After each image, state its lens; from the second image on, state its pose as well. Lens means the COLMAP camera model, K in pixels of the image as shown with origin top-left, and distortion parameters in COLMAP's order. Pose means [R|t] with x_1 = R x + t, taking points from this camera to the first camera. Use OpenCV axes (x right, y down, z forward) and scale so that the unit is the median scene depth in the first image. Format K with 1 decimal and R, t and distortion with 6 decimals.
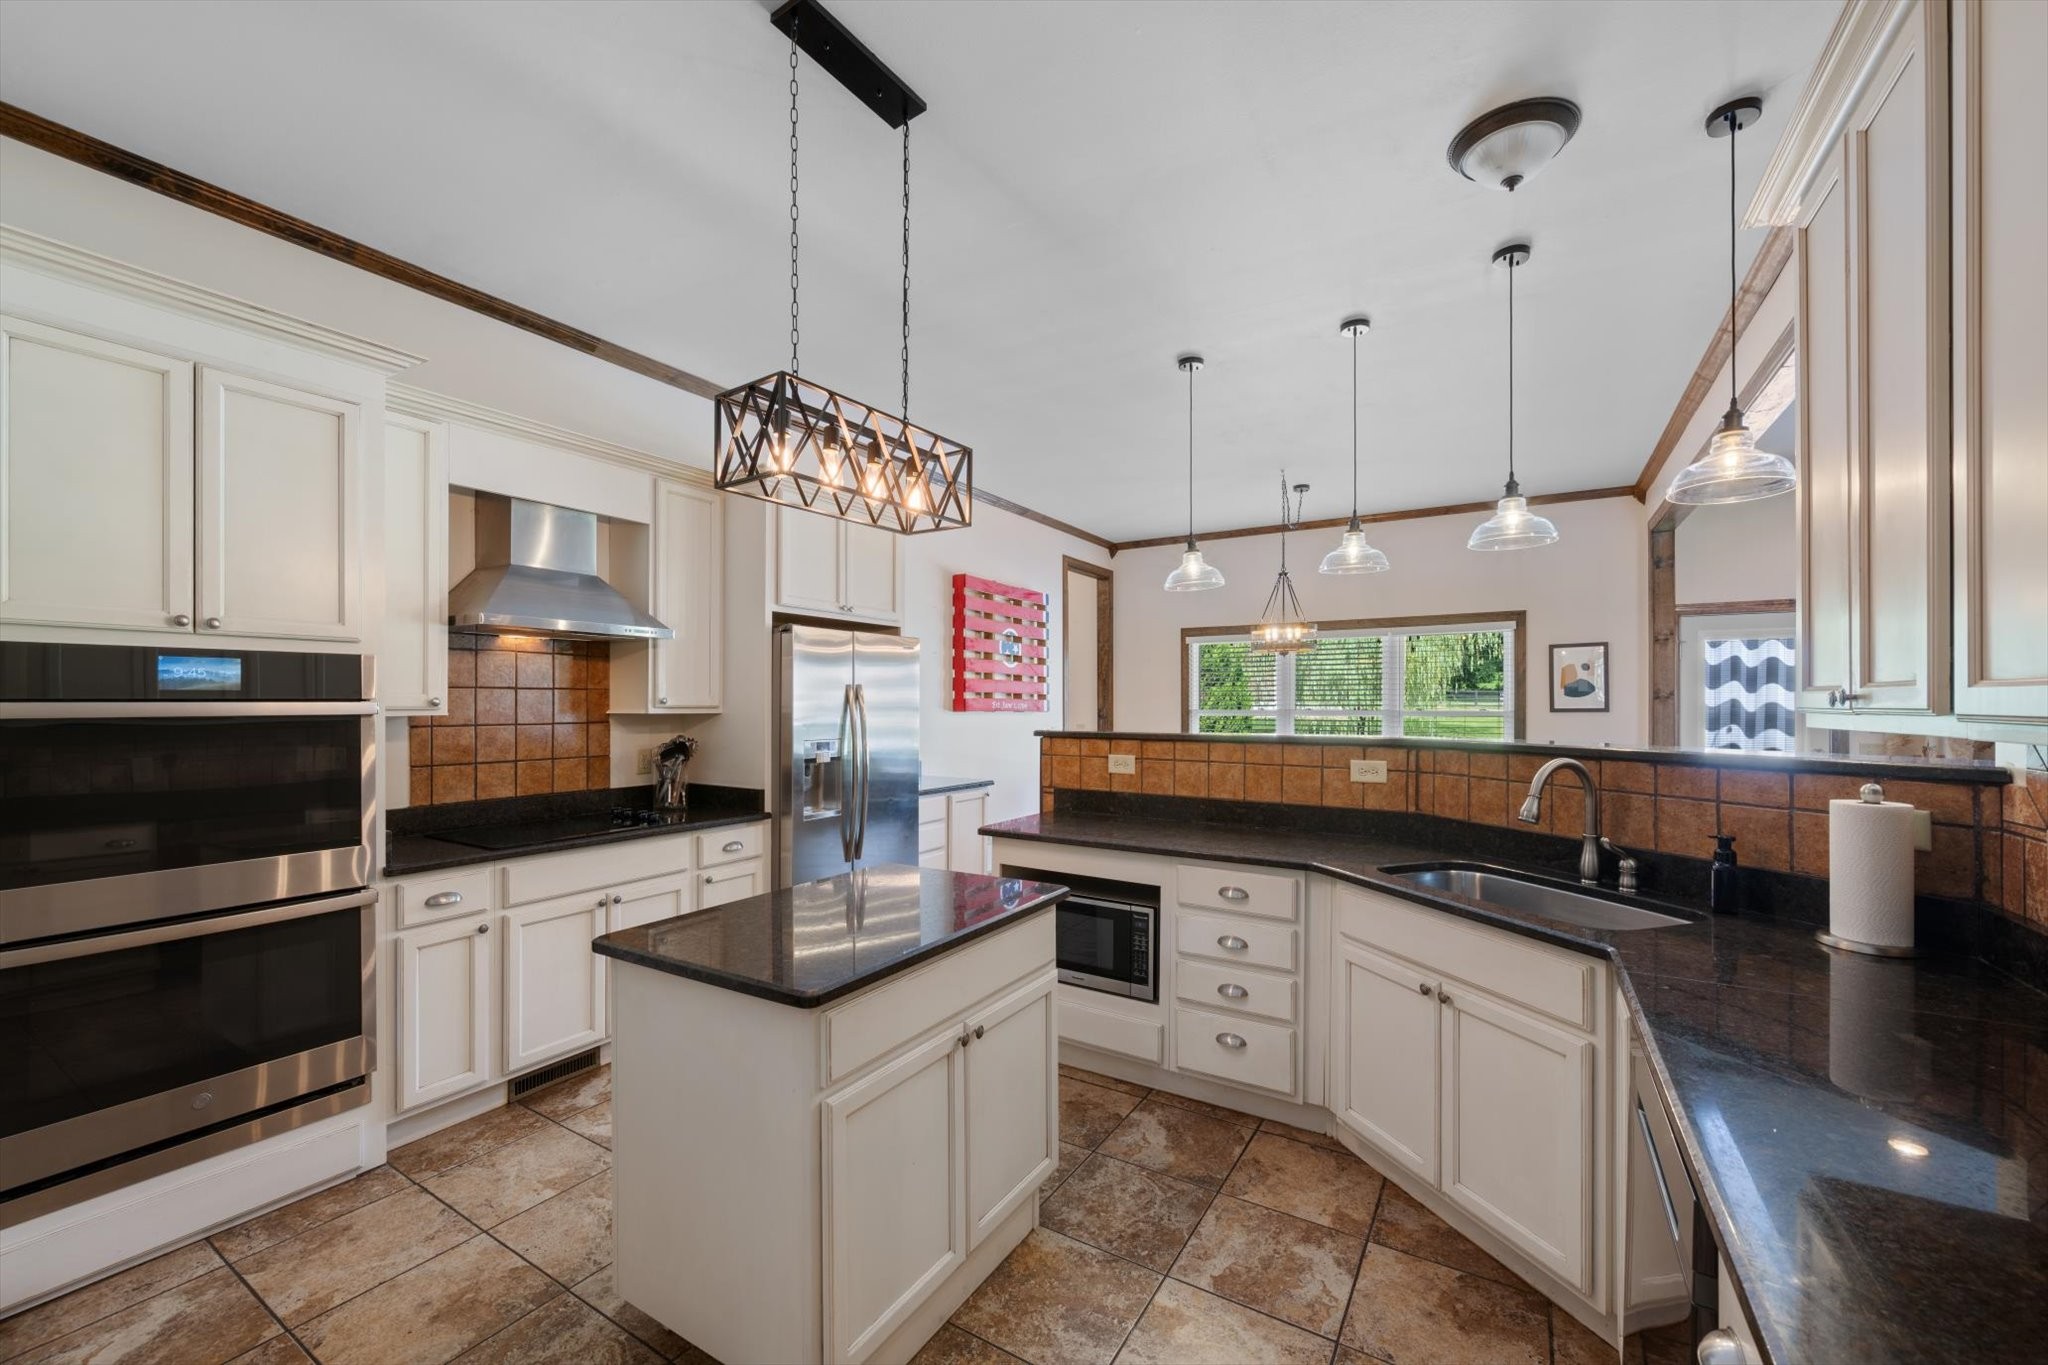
lens RADIAL K [[797.5, 0, 1031.7], [0, 797.5, 702.4], [0, 0, 1]] dist [0.000770, -0.000203]
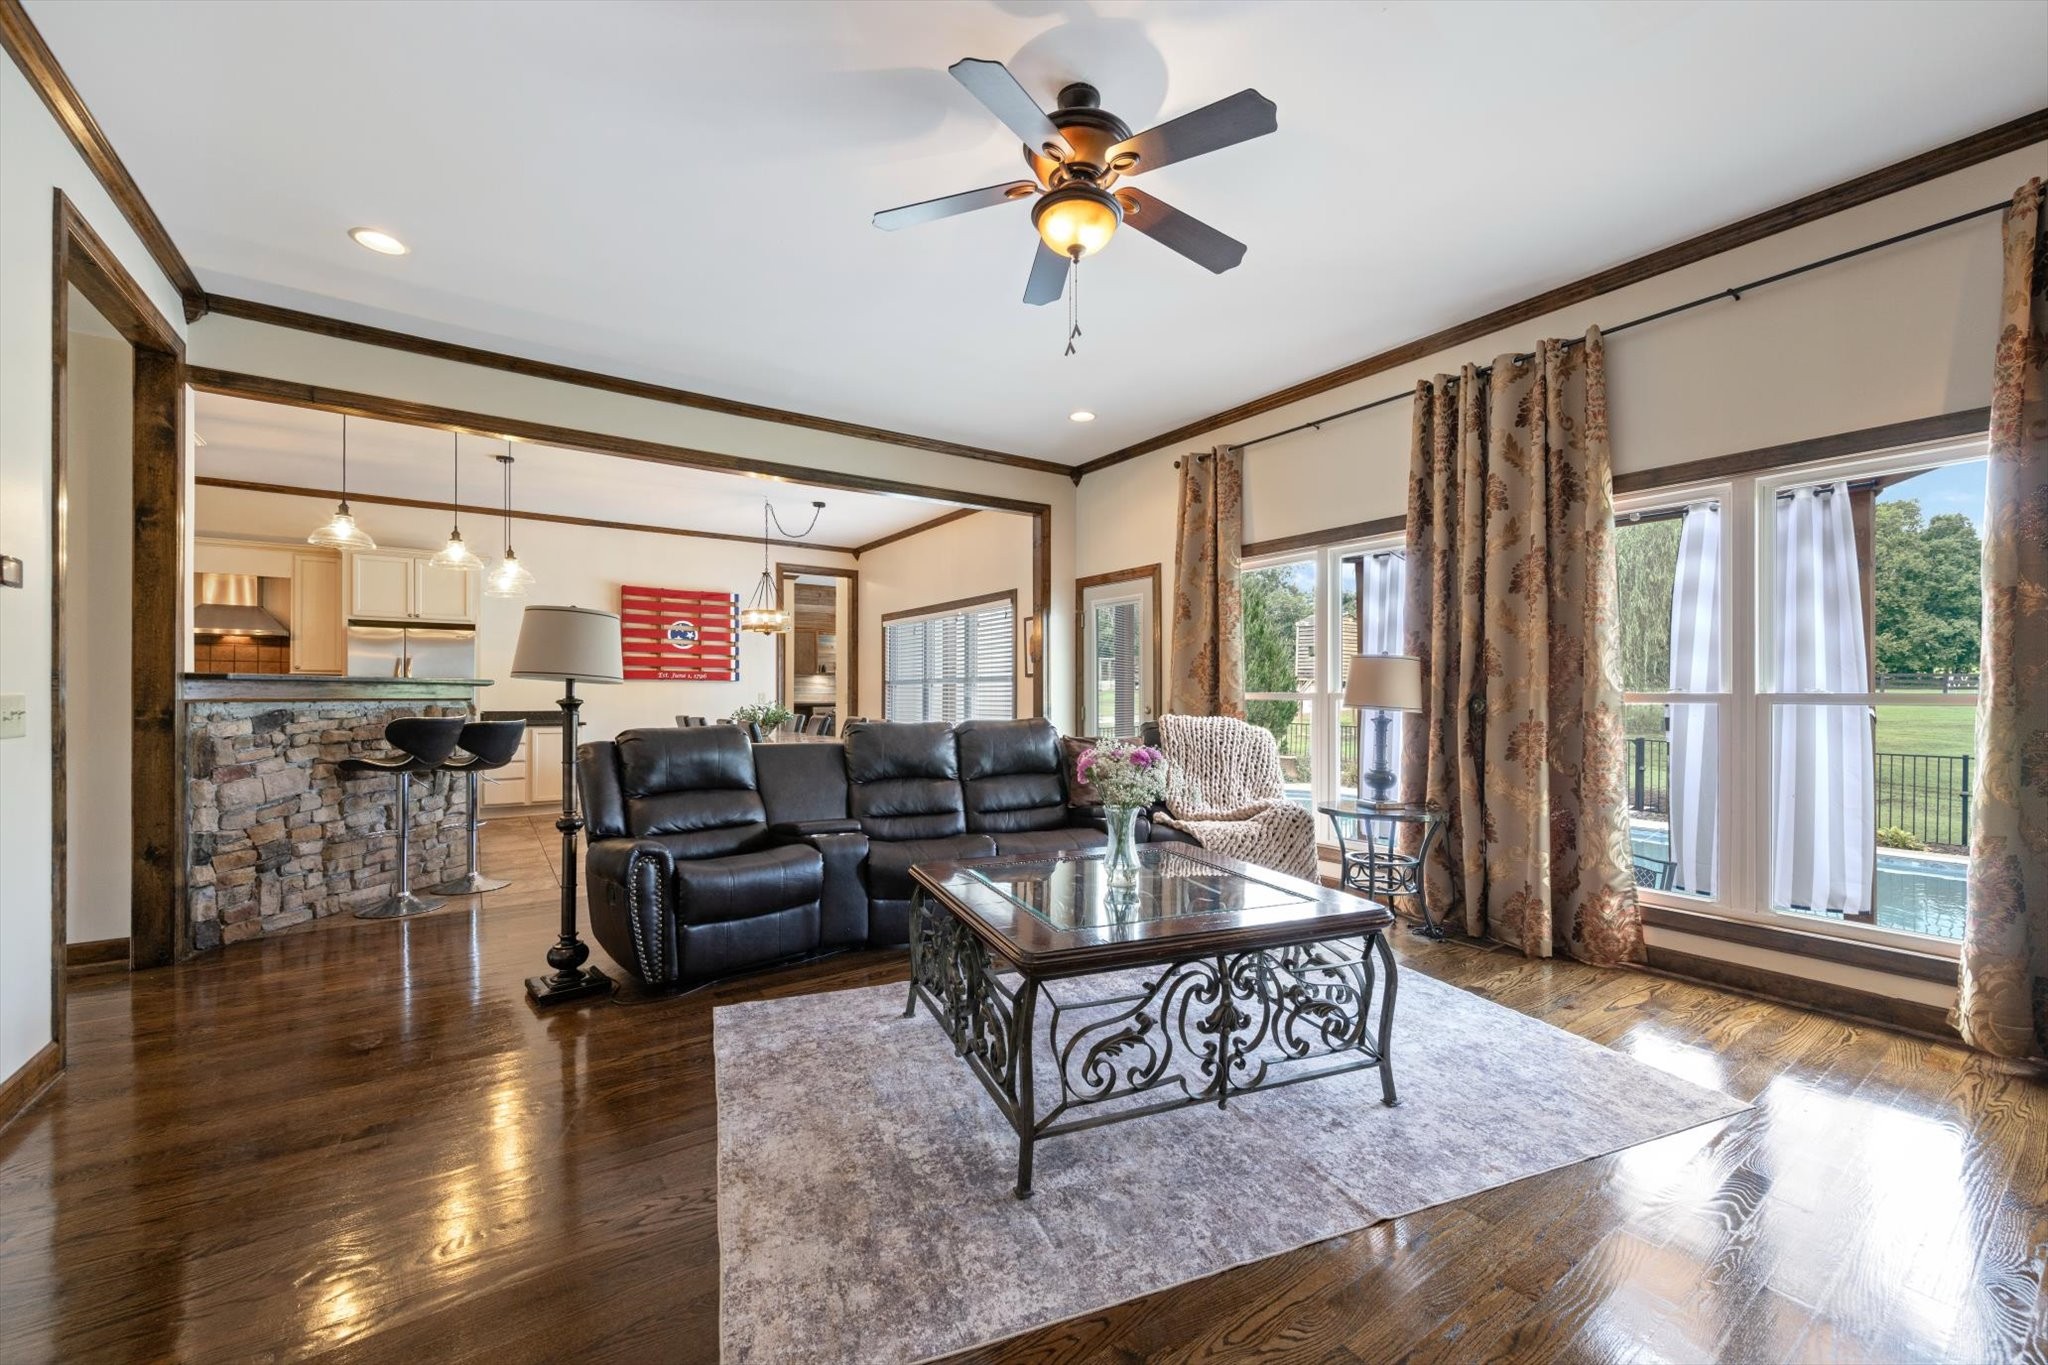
lens RADIAL K [[797.5, 0, 1030.2], [0, 797.5, 696.3], [0, 0, 1]] dist [0.000770, -0.000203]
pose [[0.918223, -0.000990, -0.396063, 1.911606], [0.000486, 0.999999, -0.001371, 0.072344], [0.396064, 0.001067, 0.918222, -0.055453]]
